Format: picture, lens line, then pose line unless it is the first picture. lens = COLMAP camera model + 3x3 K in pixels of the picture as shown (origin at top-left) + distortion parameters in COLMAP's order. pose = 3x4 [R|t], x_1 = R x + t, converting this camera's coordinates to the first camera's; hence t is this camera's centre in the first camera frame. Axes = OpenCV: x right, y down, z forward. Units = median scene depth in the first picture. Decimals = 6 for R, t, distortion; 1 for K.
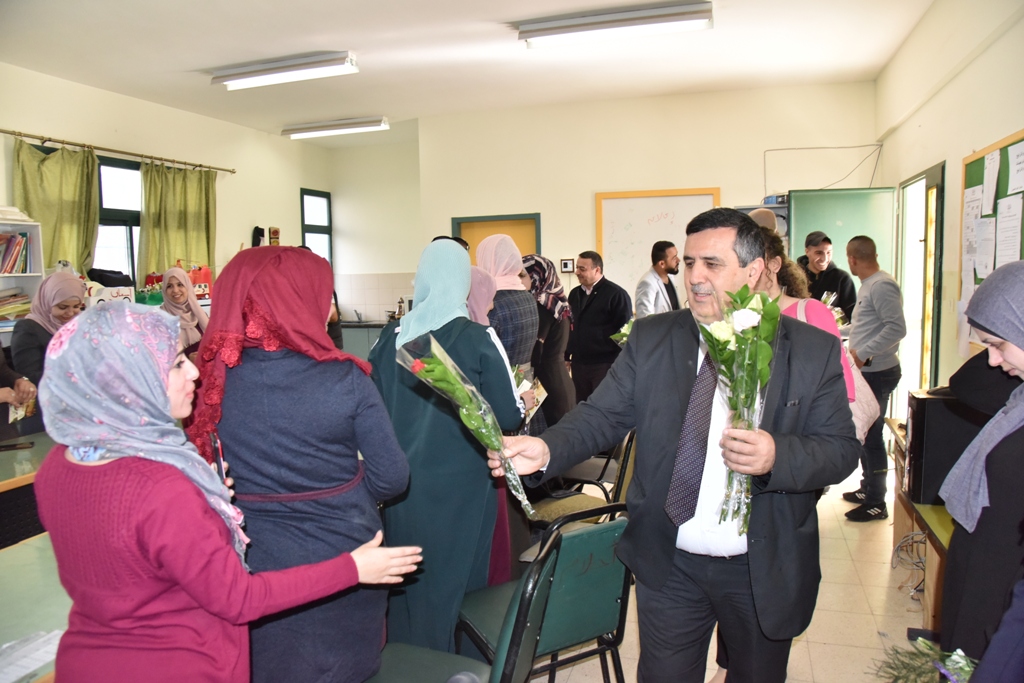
lens RADIAL K [[711.7, 0, 510.7], [0, 711.7, 337.5], [0, 0, 1]] dist [-0.106938, 0.062829]
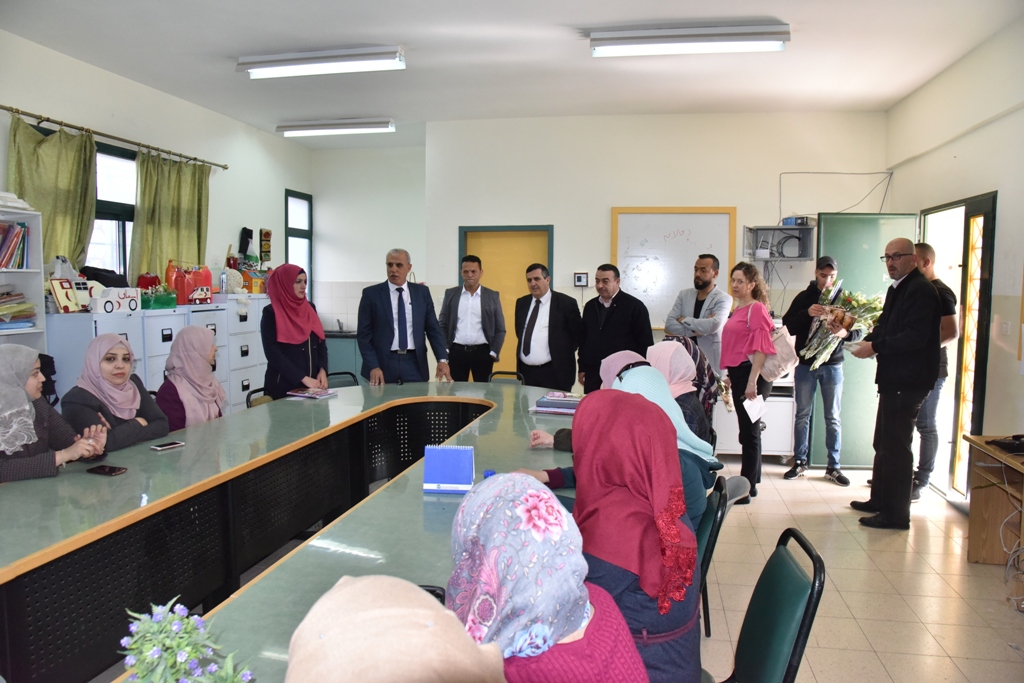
lens RADIAL K [[711.7, 0, 511.0], [0, 711.7, 342.7], [0, 0, 1]] dist [-0.106938, 0.062829]
pose [[0.990800, 0.017450, 0.134206, -0.163792], [-0.015795, 0.999786, -0.013385, 0.002497], [-0.134411, 0.011143, 0.990863, 0.035766]]
